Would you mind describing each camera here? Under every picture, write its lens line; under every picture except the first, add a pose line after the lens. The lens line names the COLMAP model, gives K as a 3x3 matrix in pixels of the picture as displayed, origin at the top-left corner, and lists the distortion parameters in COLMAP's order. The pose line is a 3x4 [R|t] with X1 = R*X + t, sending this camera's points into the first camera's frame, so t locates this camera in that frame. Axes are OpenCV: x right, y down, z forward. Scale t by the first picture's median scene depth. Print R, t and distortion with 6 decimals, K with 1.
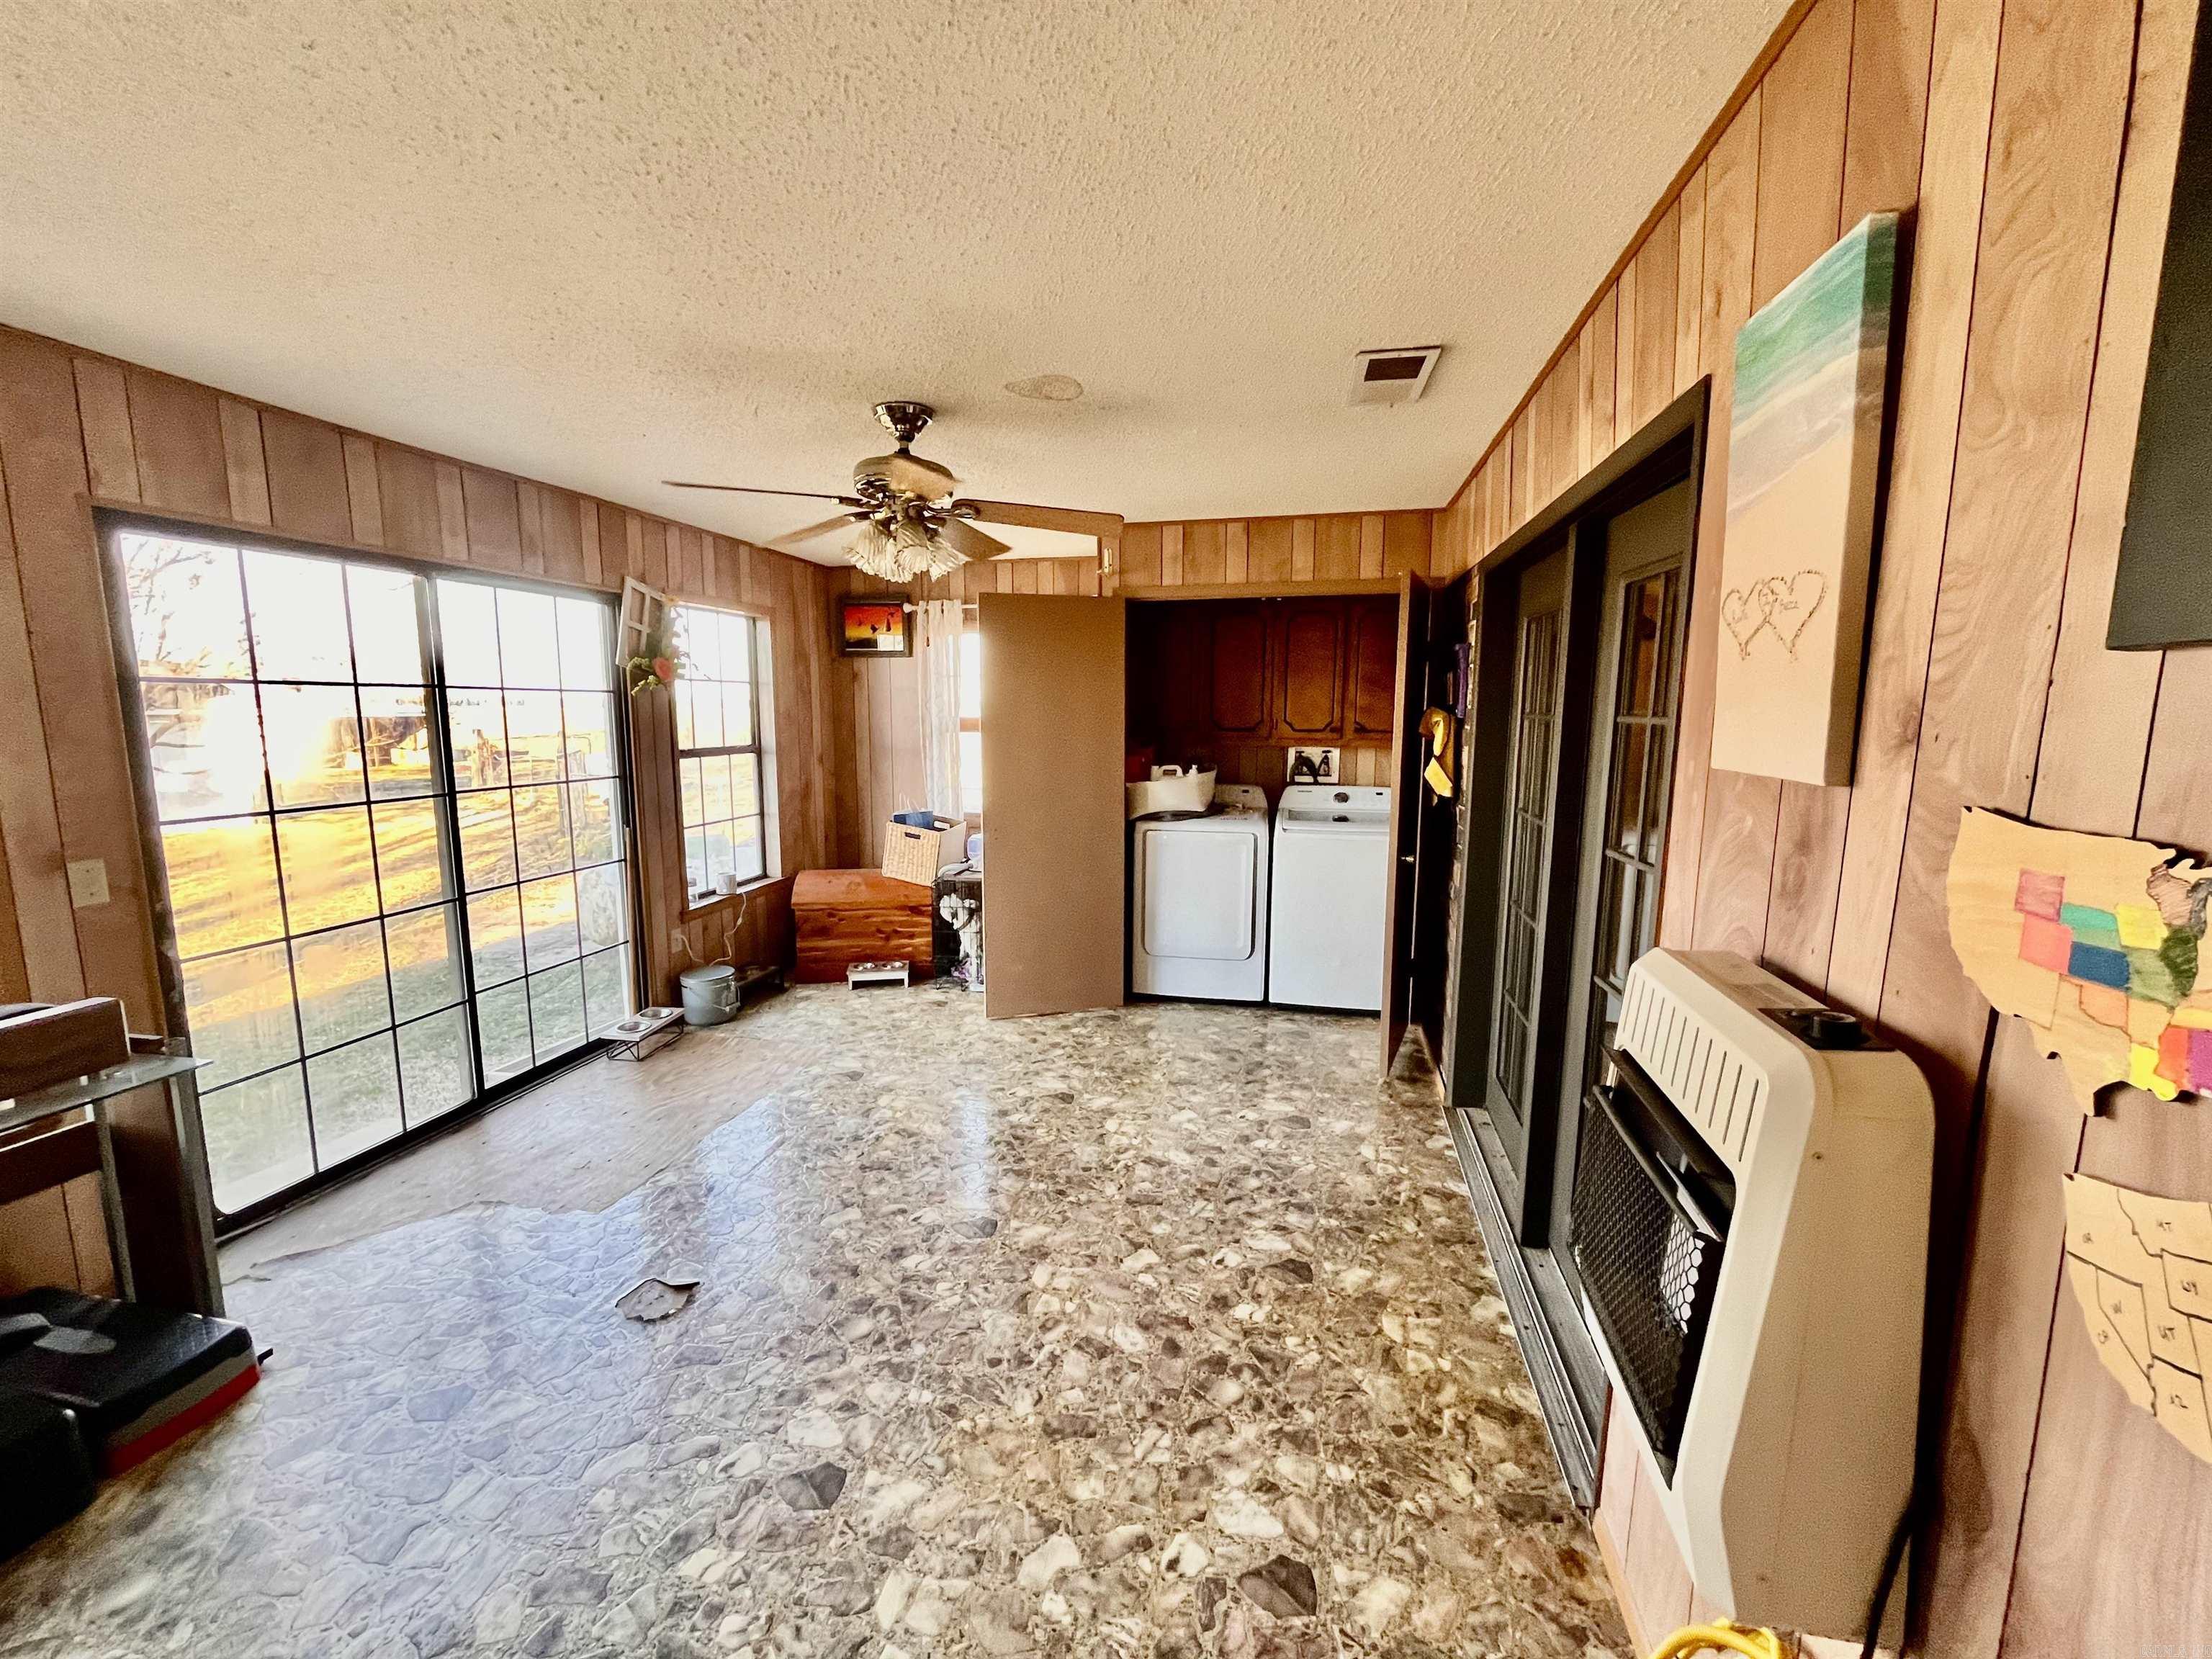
lens RADIAL K [[890.8, 0, 1104.4], [0, 890.8, 826.7], [0, 0, 1]] dist [0.000687, -0.000722]
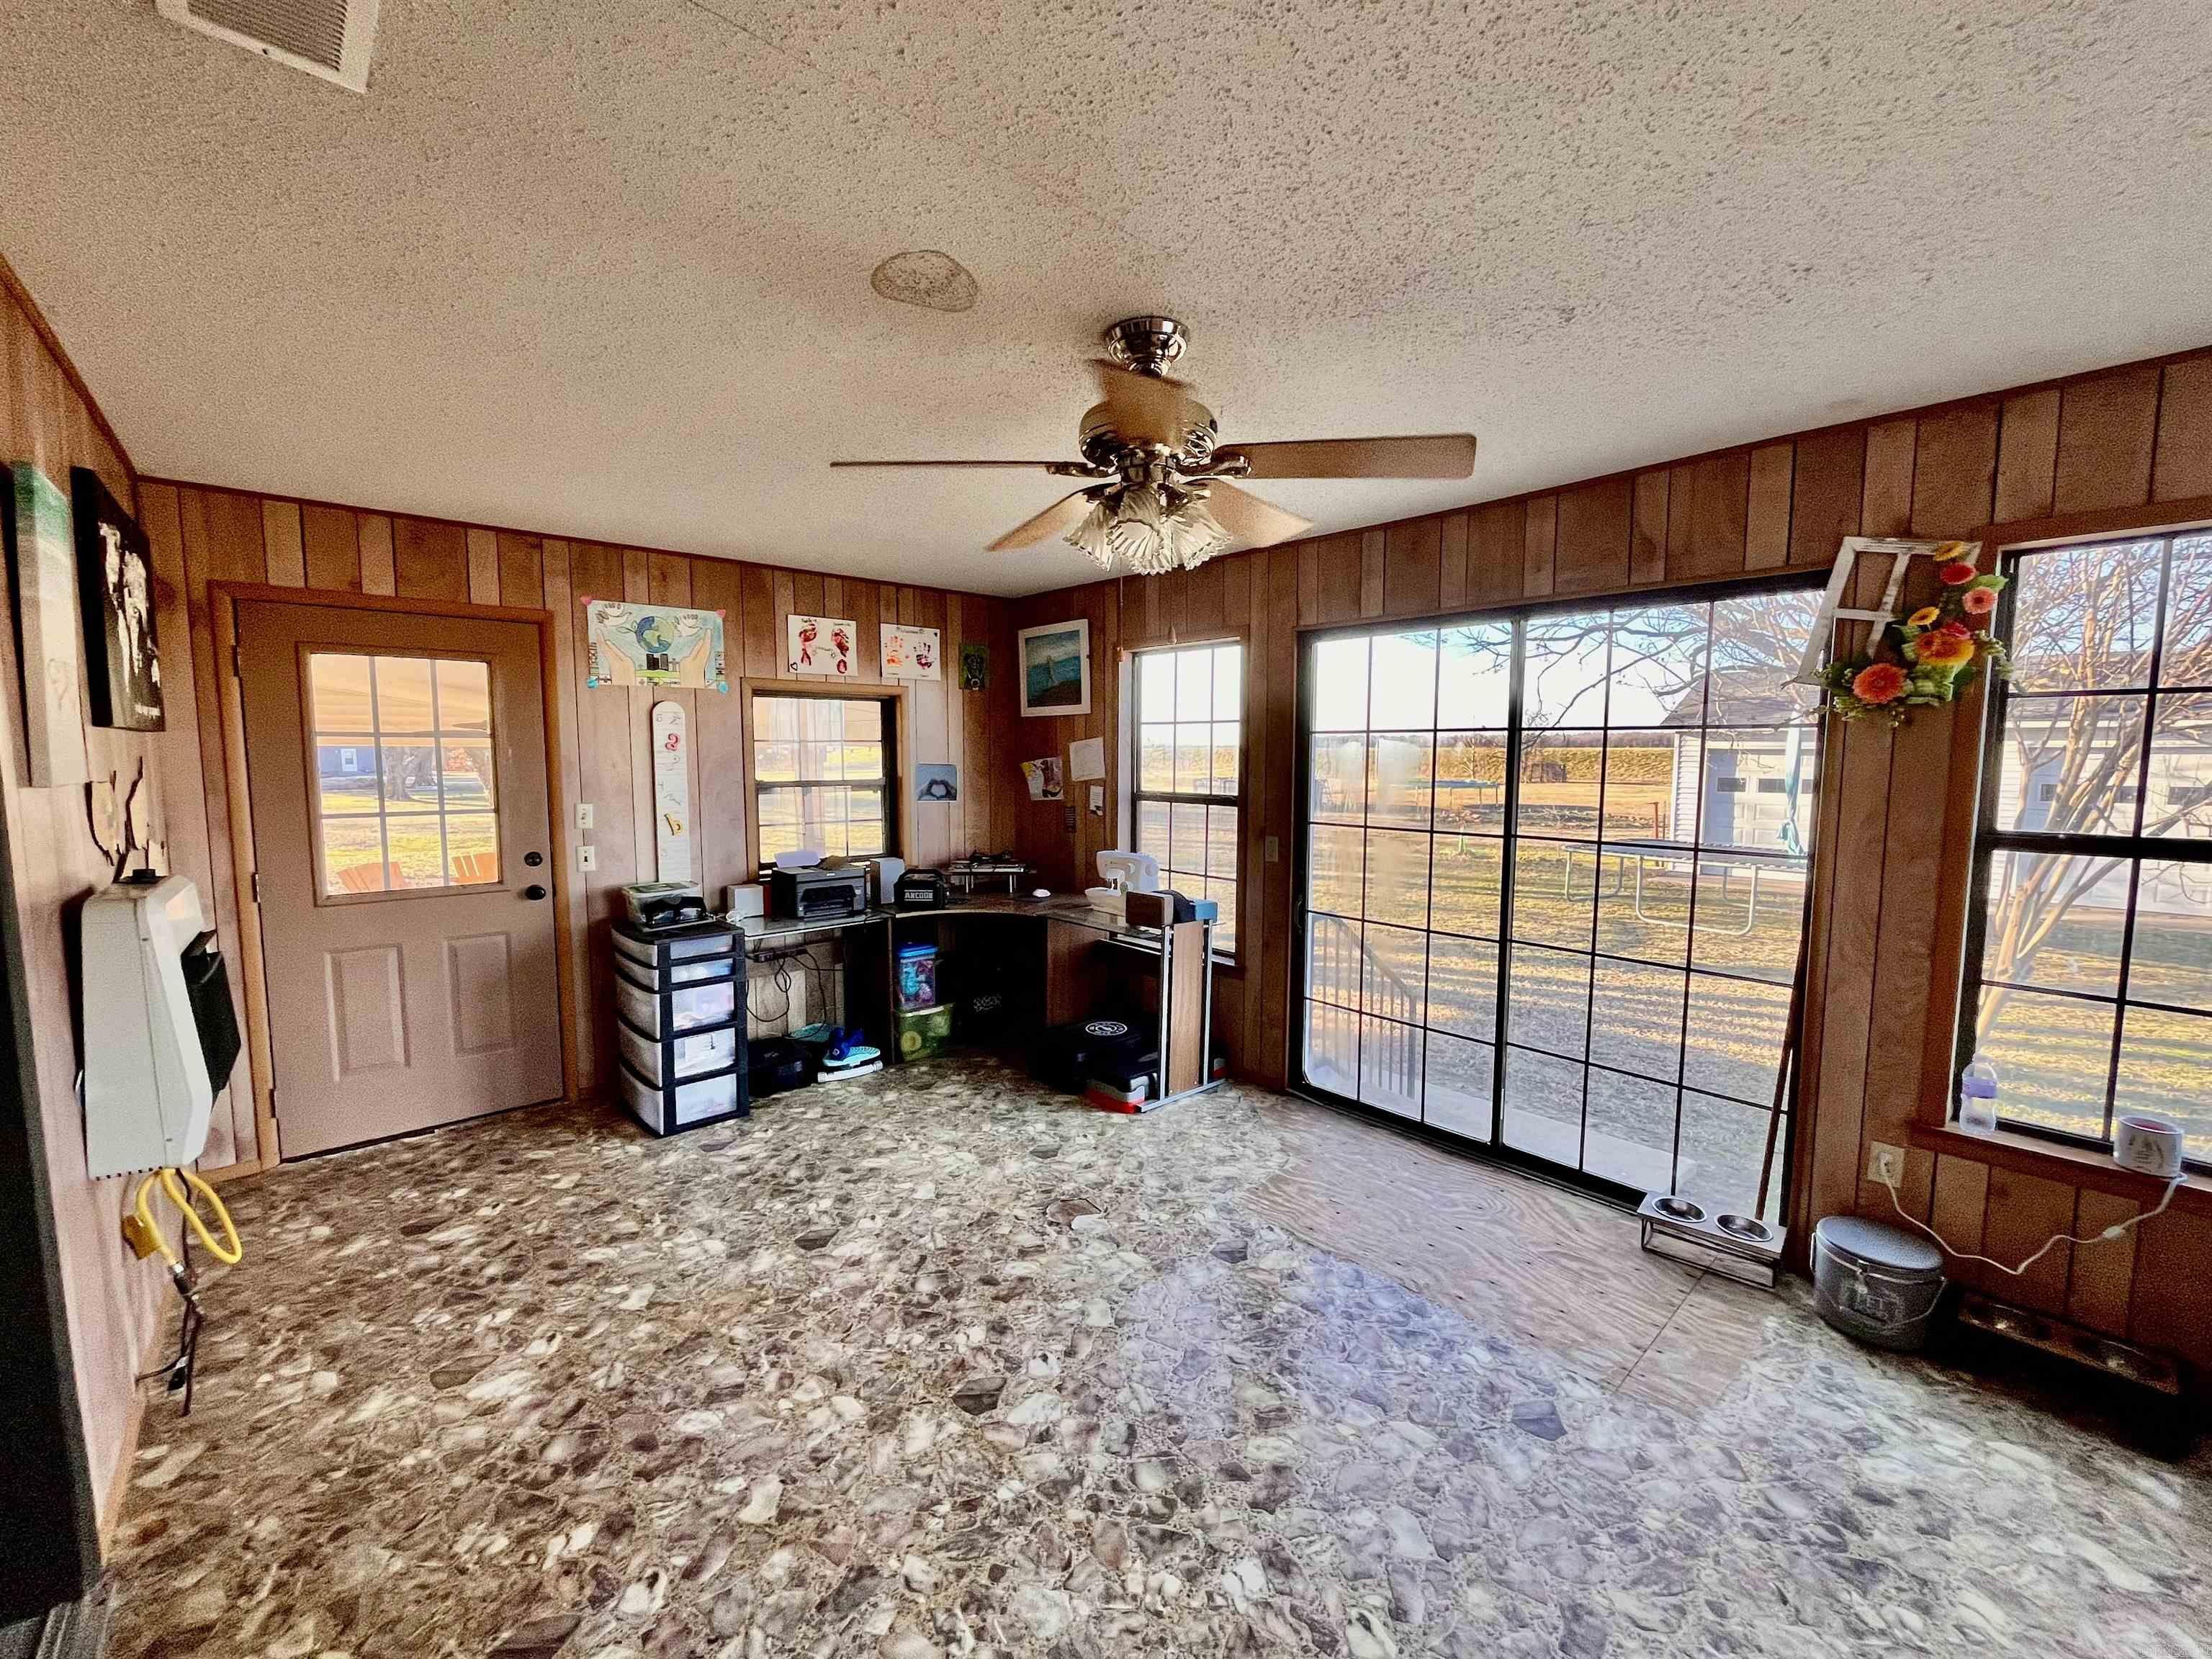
lens RADIAL K [[890.8, 0, 1101.8], [0, 890.8, 834.4], [0, 0, 1]] dist [0.000687, -0.000722]
pose [[-0.582603, 0.072997, -0.809472, 0.445547], [-0.110536, 0.979588, 0.167894, -0.208696], [0.805205, 0.187291, -0.562642, 1.589989]]
